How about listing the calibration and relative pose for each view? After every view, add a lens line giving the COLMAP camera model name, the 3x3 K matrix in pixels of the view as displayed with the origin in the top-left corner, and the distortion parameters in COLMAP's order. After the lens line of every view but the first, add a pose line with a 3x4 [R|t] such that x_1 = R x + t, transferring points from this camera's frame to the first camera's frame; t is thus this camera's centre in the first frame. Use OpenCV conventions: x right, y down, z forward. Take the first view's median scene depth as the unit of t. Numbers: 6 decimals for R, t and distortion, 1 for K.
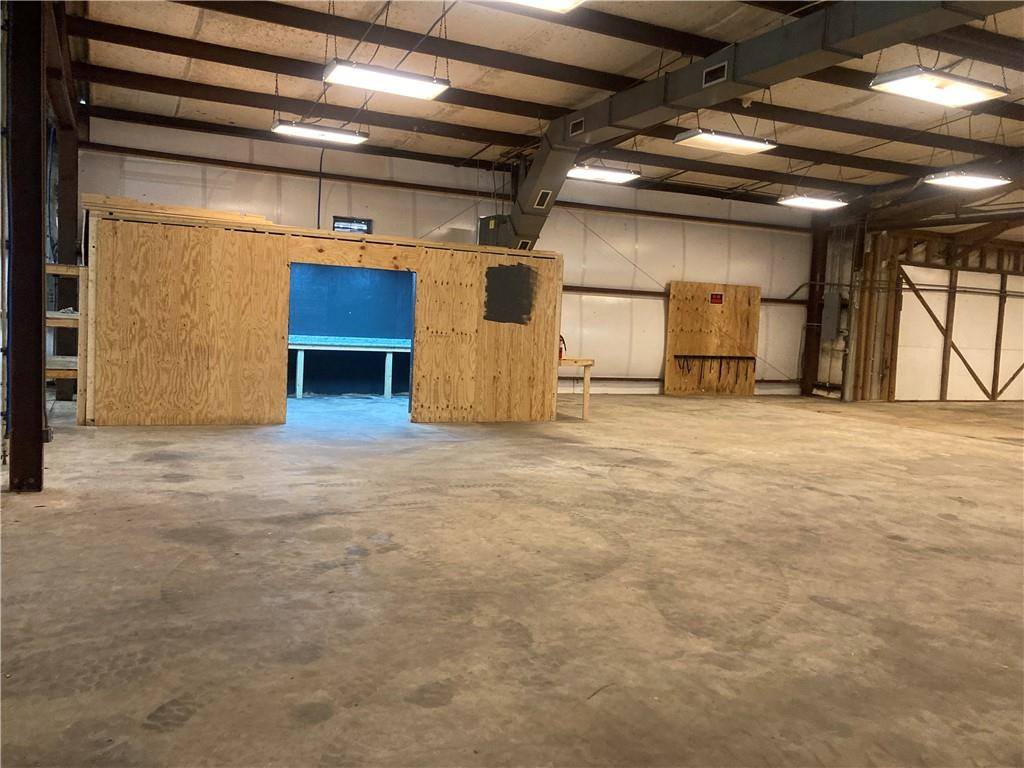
lens RADIAL K [[838.5, 0, 506.5], [0, 838.5, 378.7], [0, 0, 1]] dist [0.040716, -0.039324]
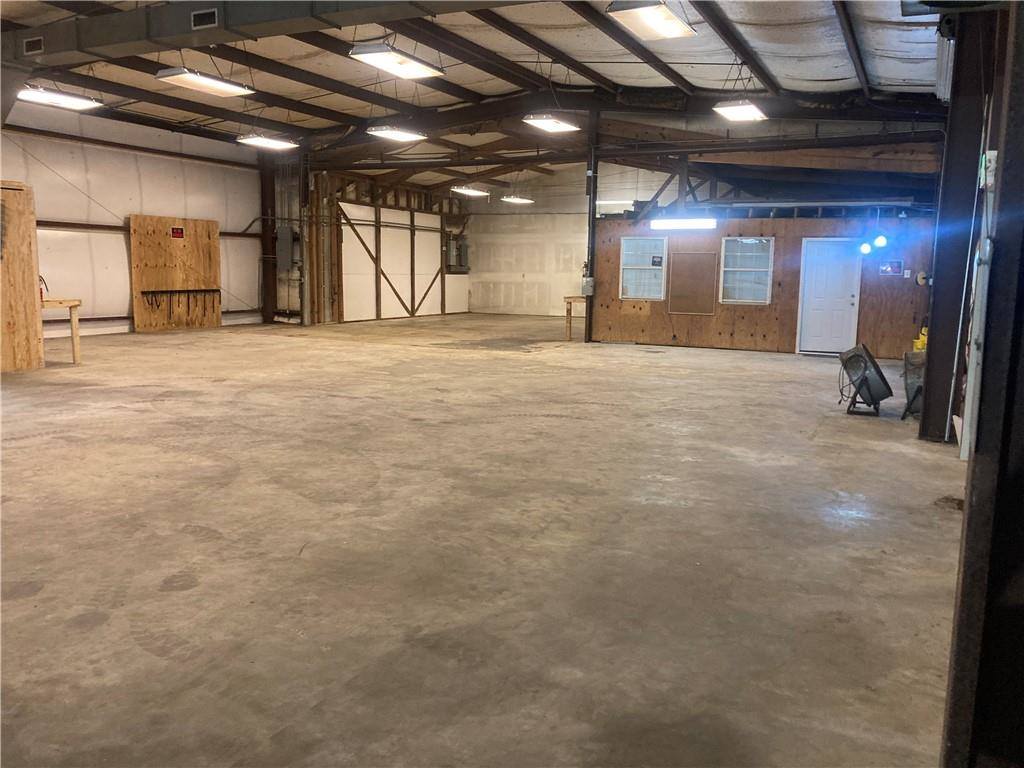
lens RADIAL K [[838.5, 0, 507.4], [0, 838.5, 393.7], [0, 0, 1]] dist [0.040716, -0.039324]
pose [[0.777721, -0.126375, 0.615775, -0.139037], [0.065192, 0.990516, 0.120946, -0.001265], [-0.625220, -0.053919, 0.778584, -0.066672]]
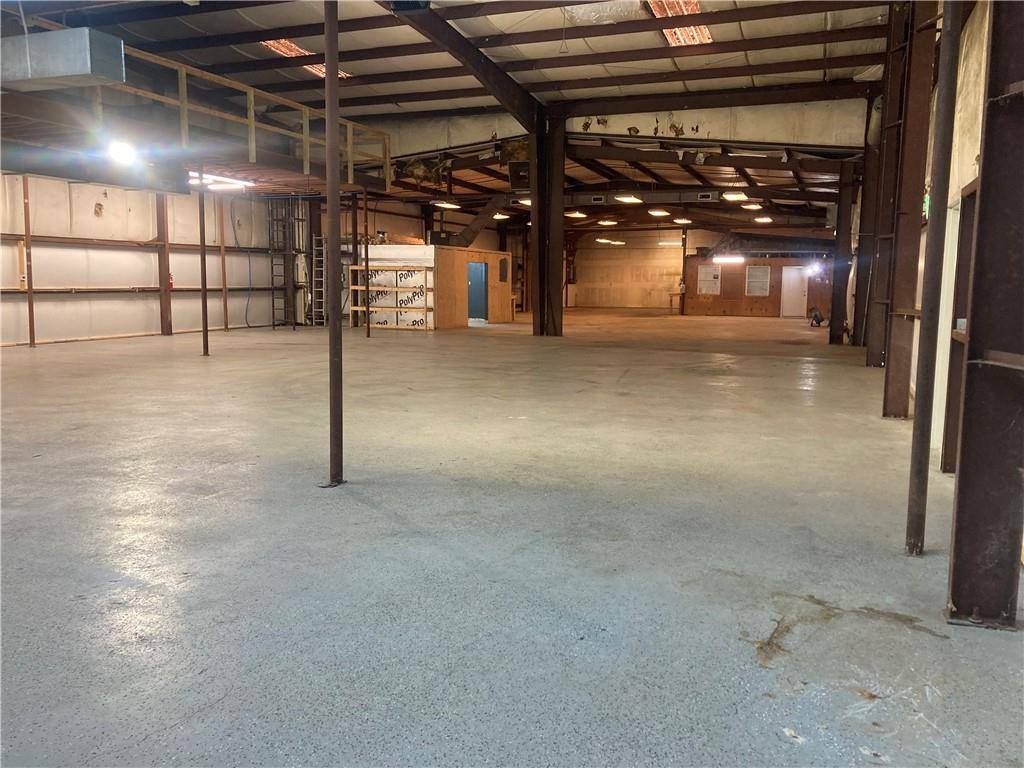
lens RADIAL K [[838.5, 0, 510.1], [0, 838.5, 383.5], [0, 0, 1]] dist [0.040716, -0.039324]
pose [[0.720309, -0.125850, 0.682141, -2.302375], [0.075708, 0.991792, 0.103034, -0.028353], [-0.689509, -0.022573, 0.723925, -1.099547]]
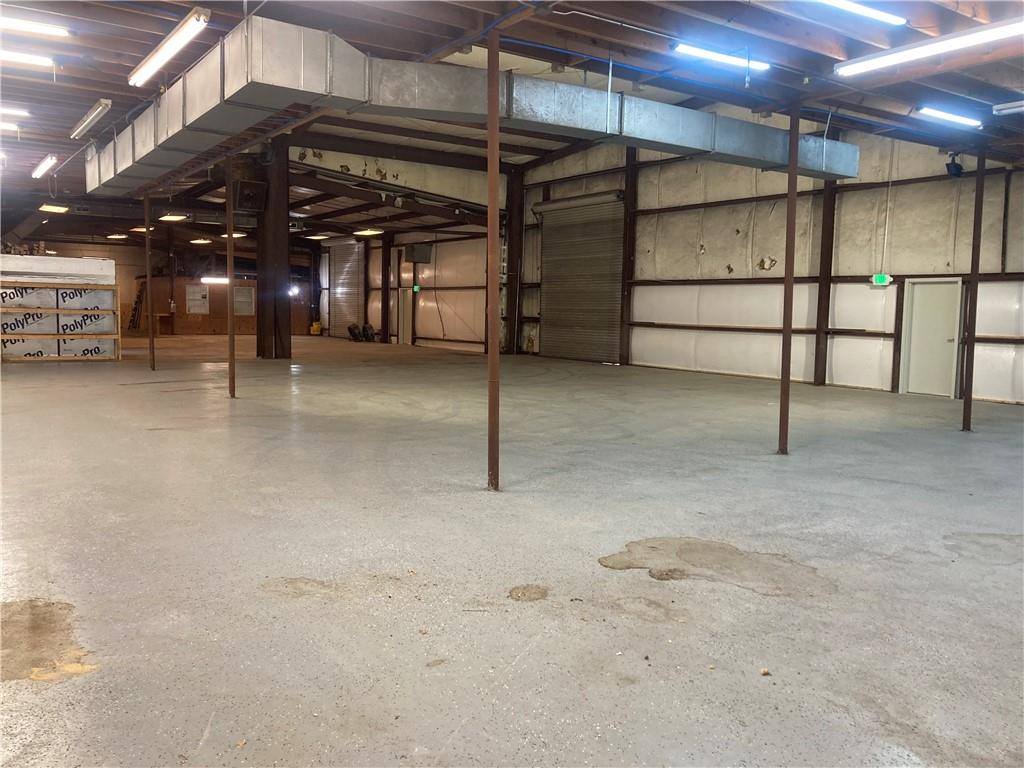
lens RADIAL K [[838.5, 0, 505.1], [0, 838.5, 383.0], [0, 0, 1]] dist [0.040716, -0.039324]
pose [[-0.160230, -0.140323, 0.977055, -3.085496], [0.041488, 0.988012, 0.148700, -0.182890], [-0.986207, 0.064362, -0.152488, 0.410325]]
